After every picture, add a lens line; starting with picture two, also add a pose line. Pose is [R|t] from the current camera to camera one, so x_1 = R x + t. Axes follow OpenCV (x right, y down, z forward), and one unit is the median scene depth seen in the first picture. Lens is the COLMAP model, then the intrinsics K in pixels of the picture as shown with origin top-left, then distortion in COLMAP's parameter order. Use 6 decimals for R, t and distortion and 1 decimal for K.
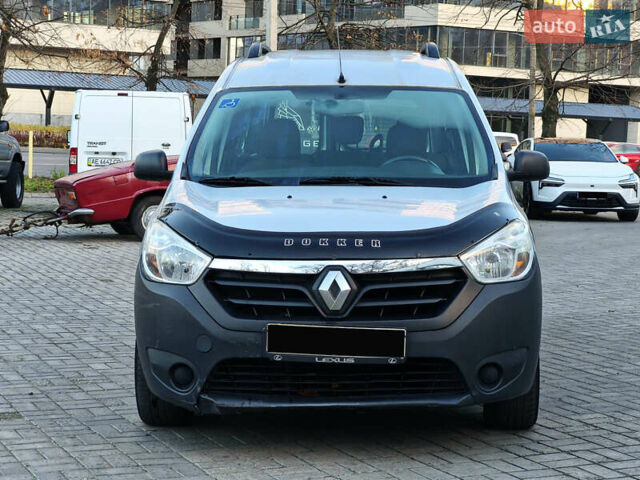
lens RADIAL K [[1277.5, 0, 320.0], [0, 1277.5, 240.0], [0, 0, 1]] dist [-0.046612, -0.078323]
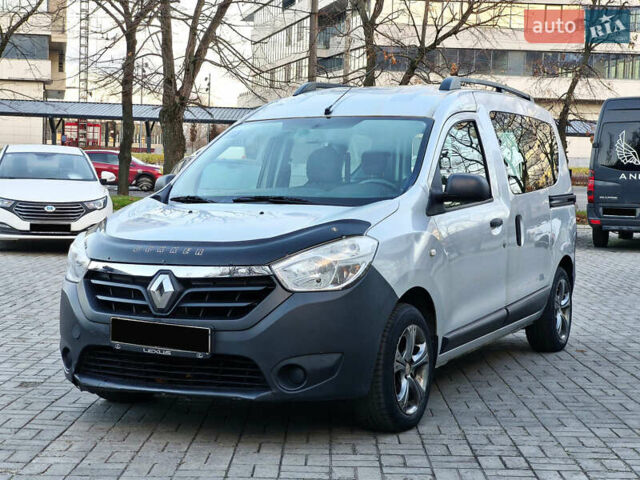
lens RADIAL K [[1104.4, 0, 320.0], [0, 1104.4, 240.0], [0, 0, 1]] dist [0.009954, -0.017667]
pose [[0.910913, 0.021774, -0.412024, 0.545871], [-0.031068, 0.999391, -0.015872, 0.004487], [0.411427, 0.027259, 0.911035, 0.145954]]
